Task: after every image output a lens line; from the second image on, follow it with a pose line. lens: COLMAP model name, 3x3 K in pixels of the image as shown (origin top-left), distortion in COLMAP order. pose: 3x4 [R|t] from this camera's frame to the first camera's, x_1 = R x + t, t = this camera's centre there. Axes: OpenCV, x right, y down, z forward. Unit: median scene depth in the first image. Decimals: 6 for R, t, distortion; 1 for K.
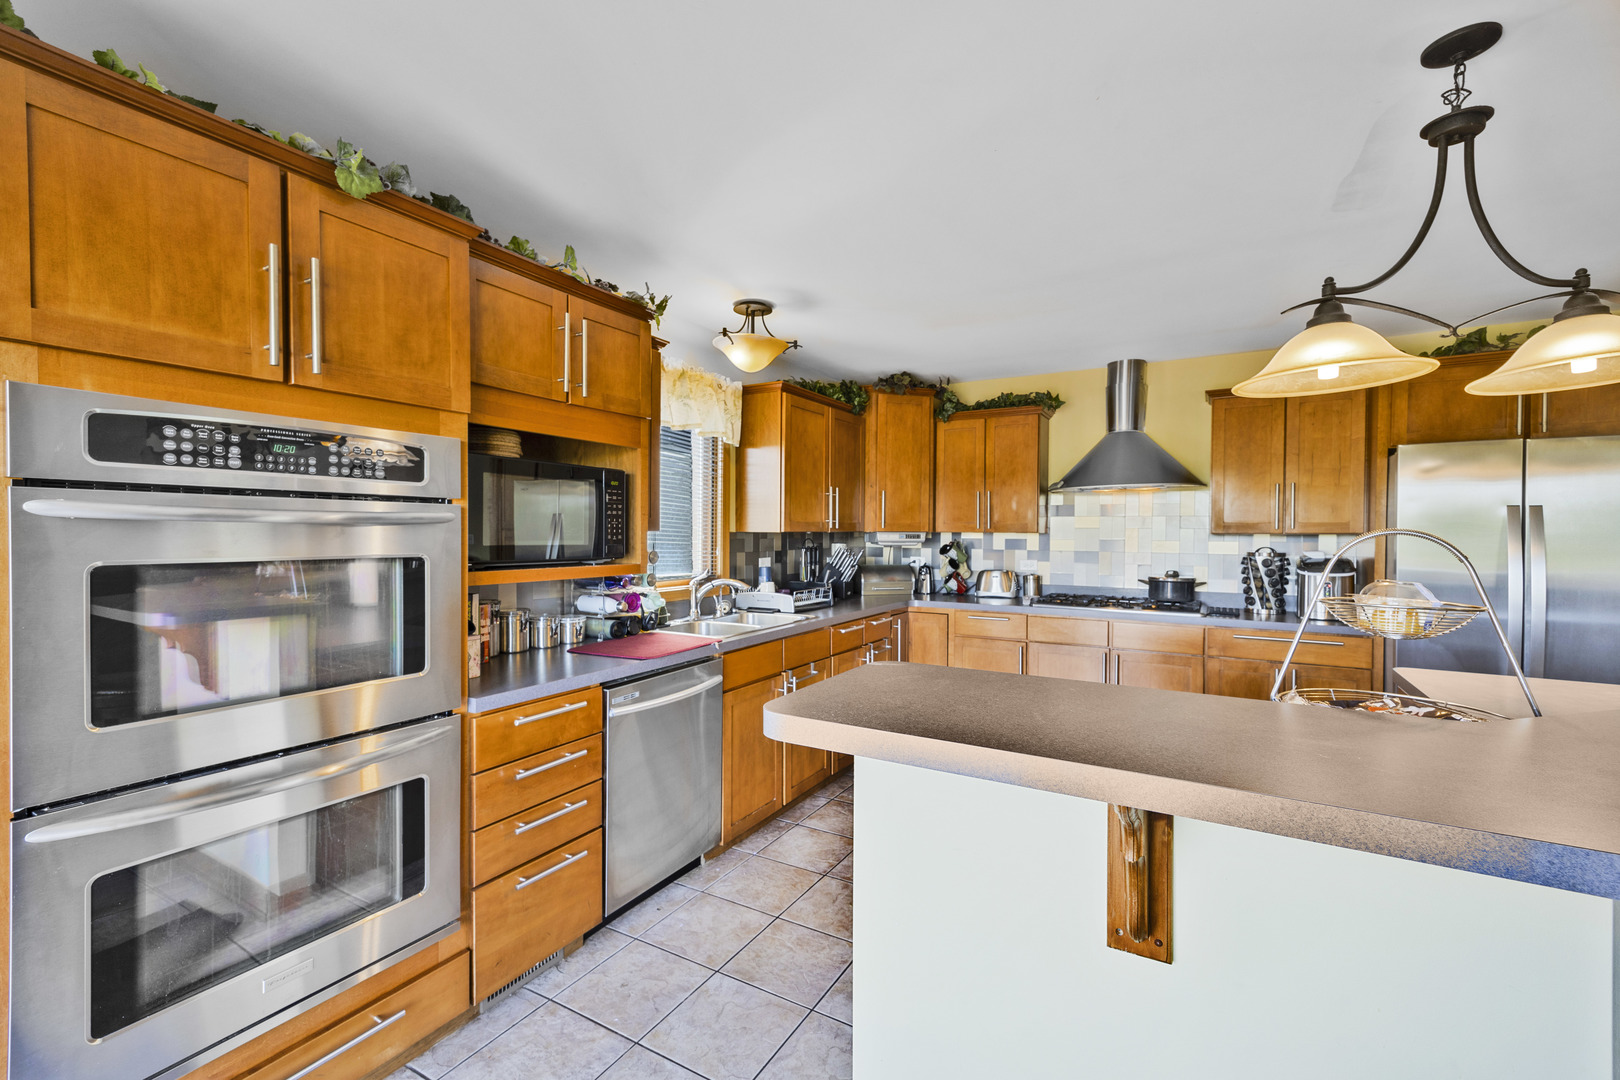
lens RADIAL K [[674.1, 0, 805.0], [0, 674.1, 540.4], [0, 0, 1]] dist [0.003555, 0.000267]
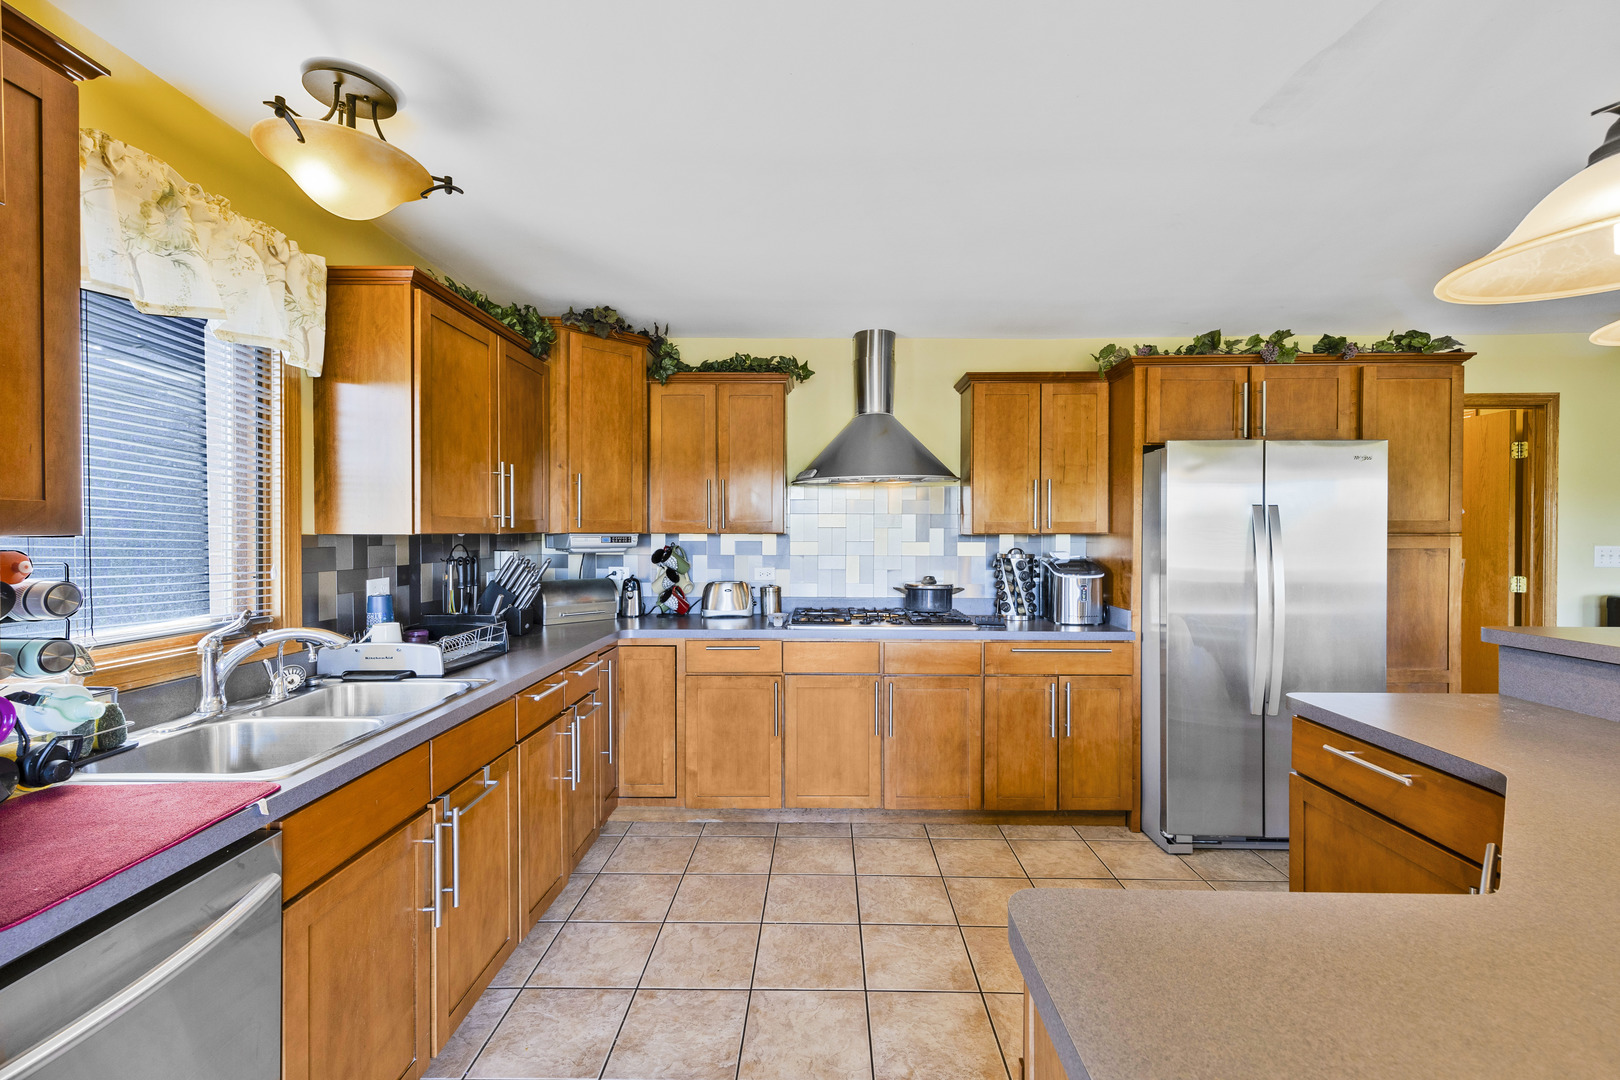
lens RADIAL K [[674.1, 0, 804.2], [0, 674.1, 541.1], [0, 0, 1]] dist [0.003555, 0.000267]
pose [[0.865708, -0.009729, 0.500455, -0.033758], [0.010168, 0.999947, 0.001850, -0.004376], [-0.500447, 0.003487, 0.865760, 0.327669]]
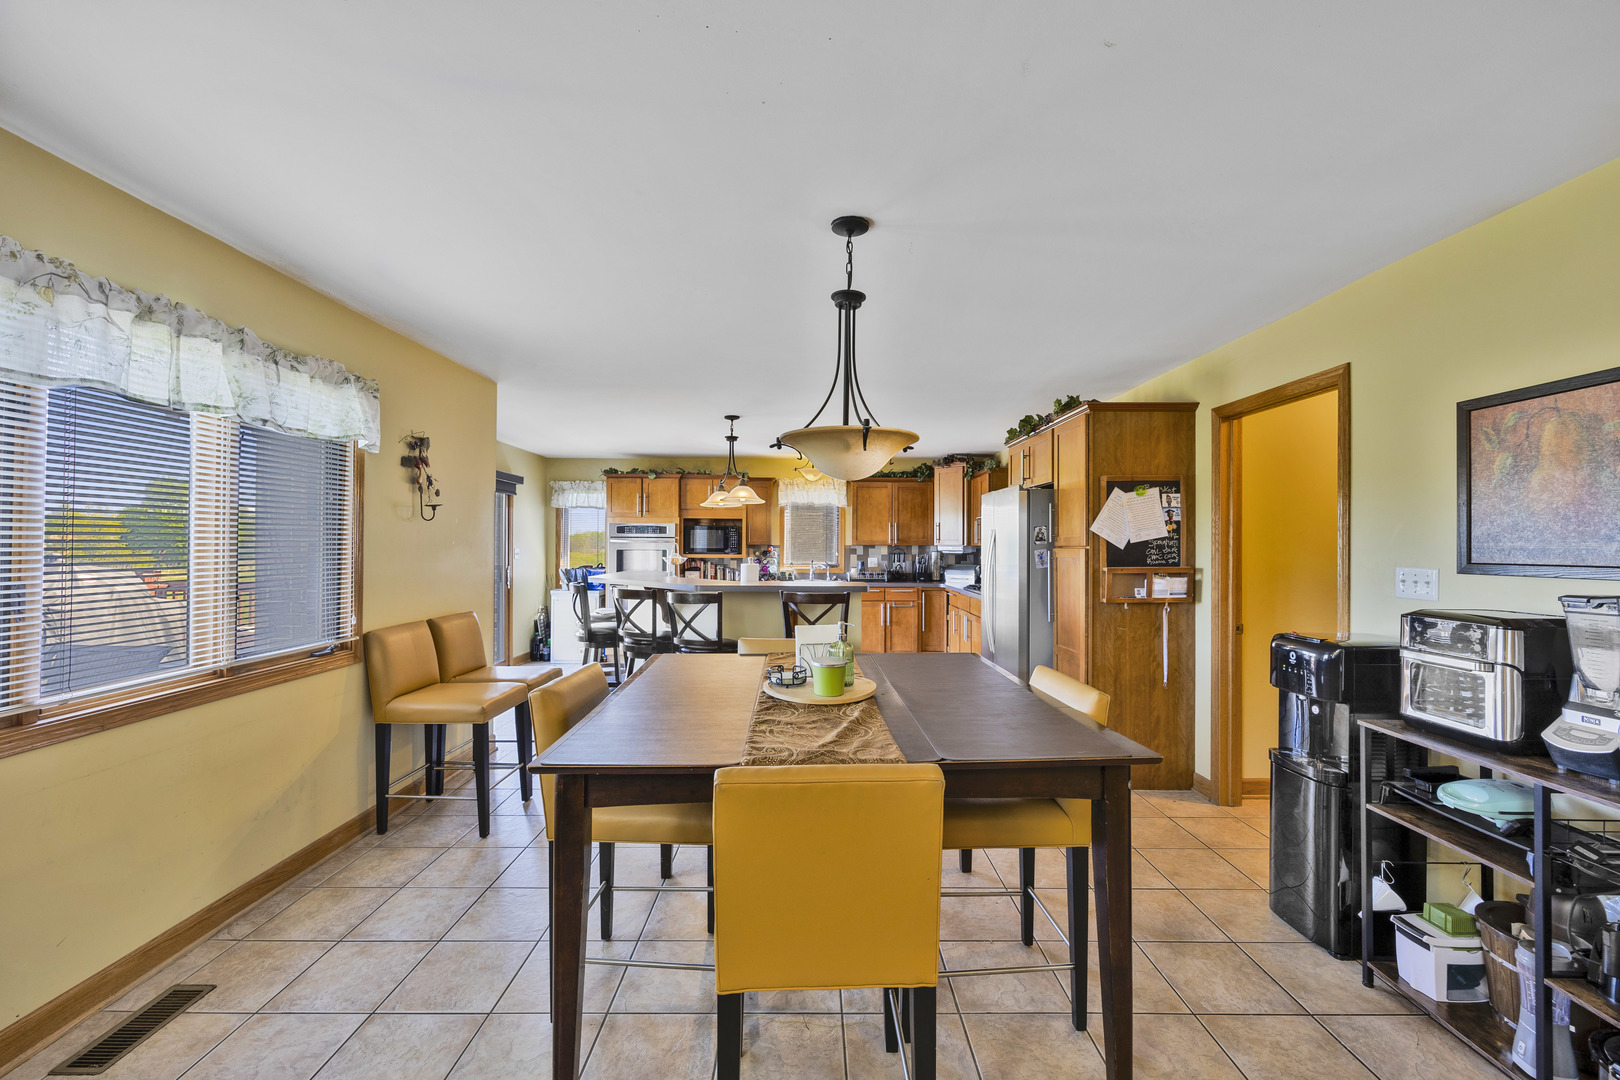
lens RADIAL K [[674.1, 0, 814.9], [0, 674.1, 538.5], [0, 0, 1]] dist [0.003555, 0.000267]
pose [[0.520711, -0.009071, -0.853685, 1.663241], [-0.013483, 0.999731, -0.018847, 0.008861], [0.853627, 0.021324, 0.520448, -0.231905]]
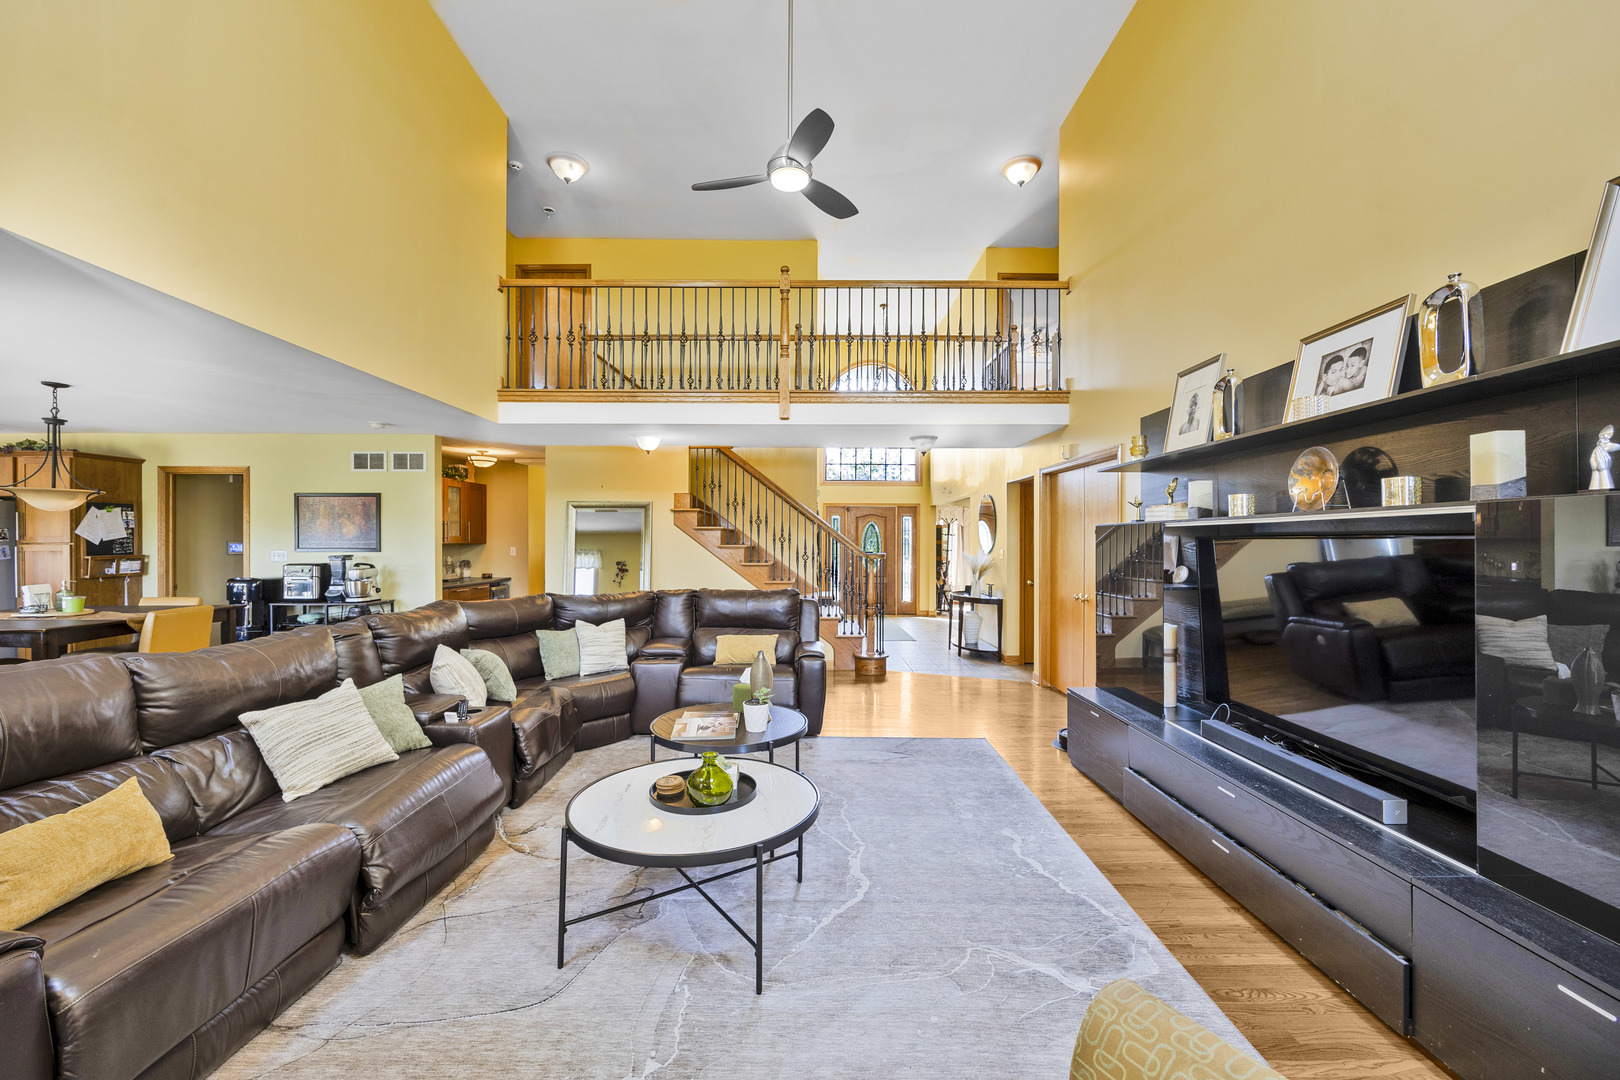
lens RADIAL K [[674.1, 0, 808.6], [0, 674.1, 545.0], [0, 0, 1]] dist [0.003555, 0.000267]
pose [[0.876255, -0.001561, 0.481846, 1.773178], [0.005510, 0.999962, -0.006781, 0.022028], [-0.481817, 0.008597, 0.876230, -1.636767]]
